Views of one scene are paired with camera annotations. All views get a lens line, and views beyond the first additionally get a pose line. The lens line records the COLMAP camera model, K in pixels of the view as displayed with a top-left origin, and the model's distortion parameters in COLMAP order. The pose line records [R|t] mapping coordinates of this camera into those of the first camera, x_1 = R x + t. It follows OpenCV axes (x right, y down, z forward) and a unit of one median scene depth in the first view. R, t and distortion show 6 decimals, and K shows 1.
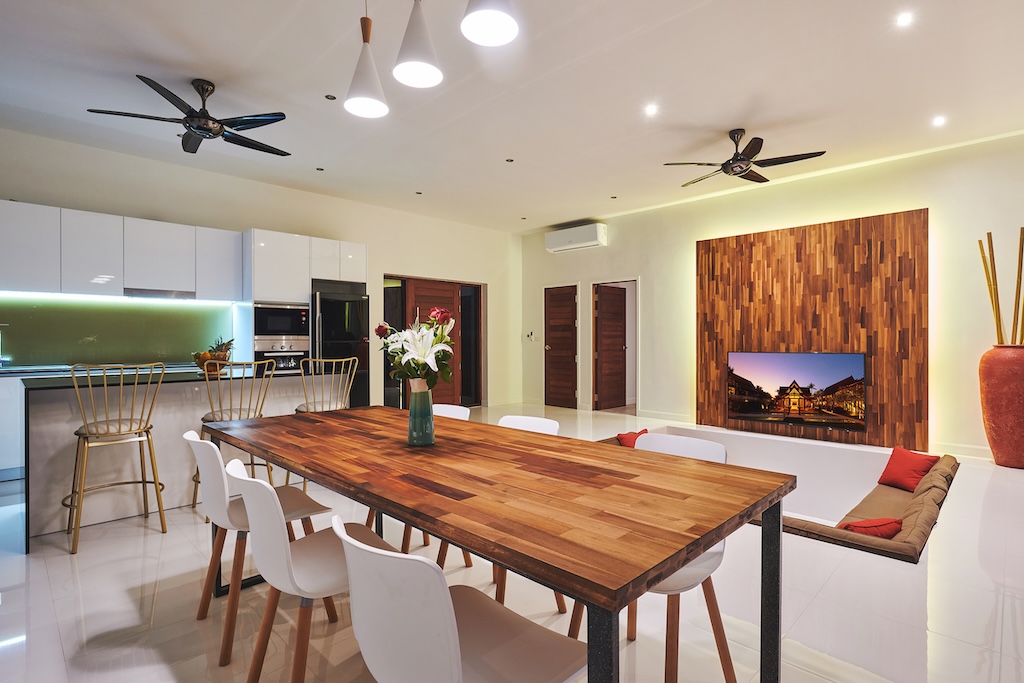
lens RADIAL K [[501.7, 0, 512.8], [0, 501.7, 338.1], [0, 0, 1]] dist [0.000501, -0.000487]
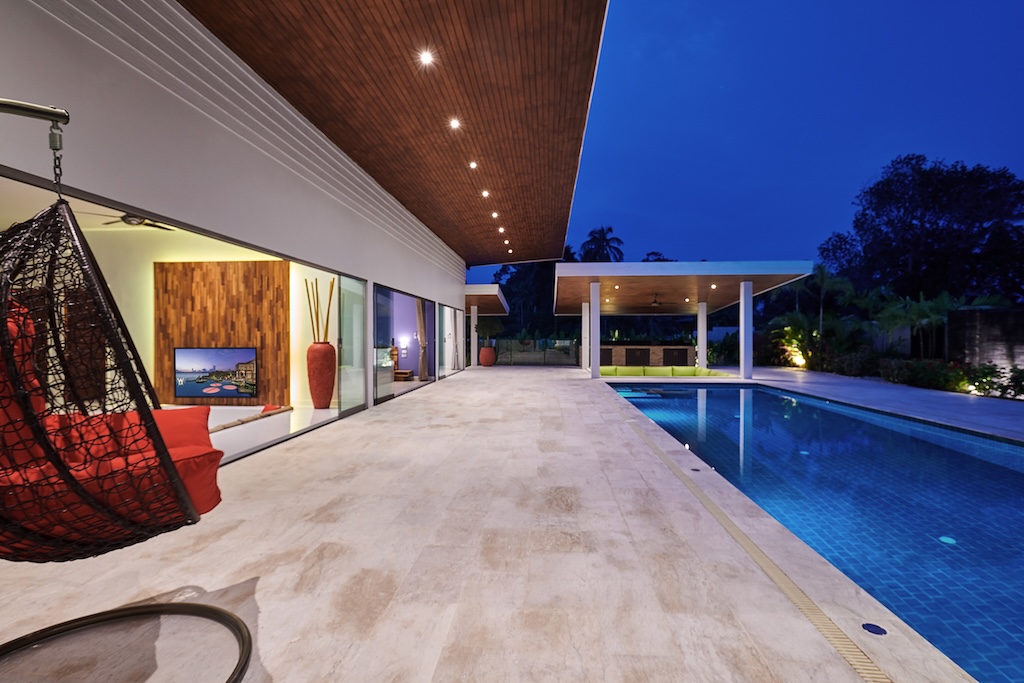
lens RADIAL K [[501.7, 0, 510.7], [0, 501.7, 338.0], [0, 0, 1]] dist [0.000501, -0.000487]
pose [[0.765132, 0.003012, 0.643866, 0.271407], [-0.002482, 0.999995, -0.001728, 0.001625], [-0.643868, -0.000276, 0.765136, -0.645500]]
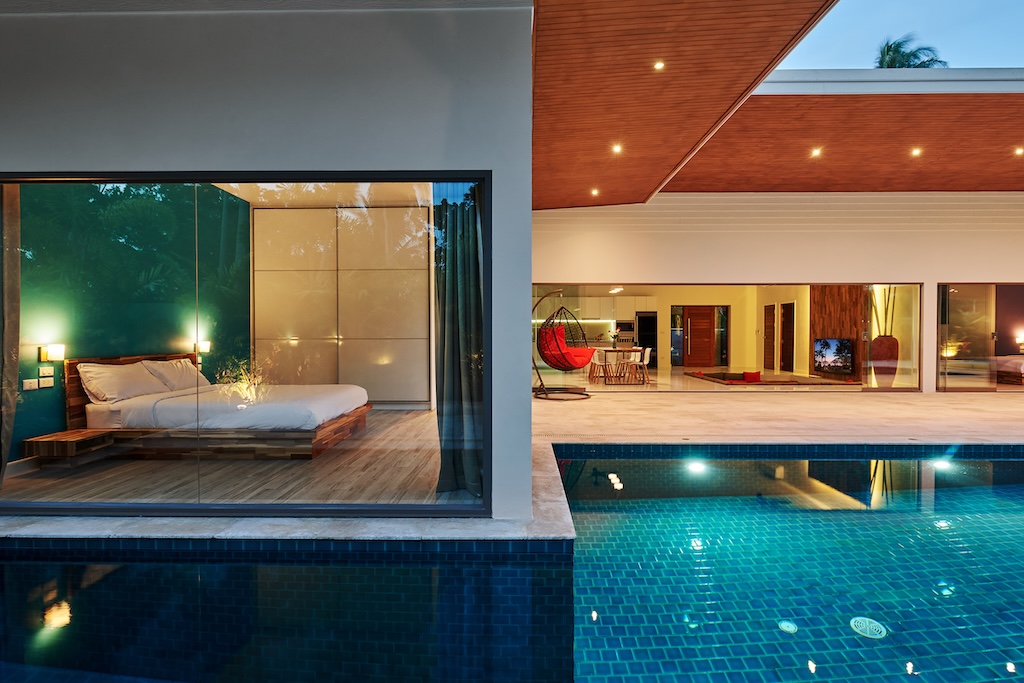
lens RADIAL K [[501.7, 0, 507.2], [0, 501.7, 350.1], [0, 0, 1]] dist [0.000501, -0.000487]
pose [[0.675302, 0.030587, -0.736907, 1.183876], [-0.007033, 0.999361, 0.035035, 0.011270], [0.737508, -0.018476, 0.675086, -1.446992]]
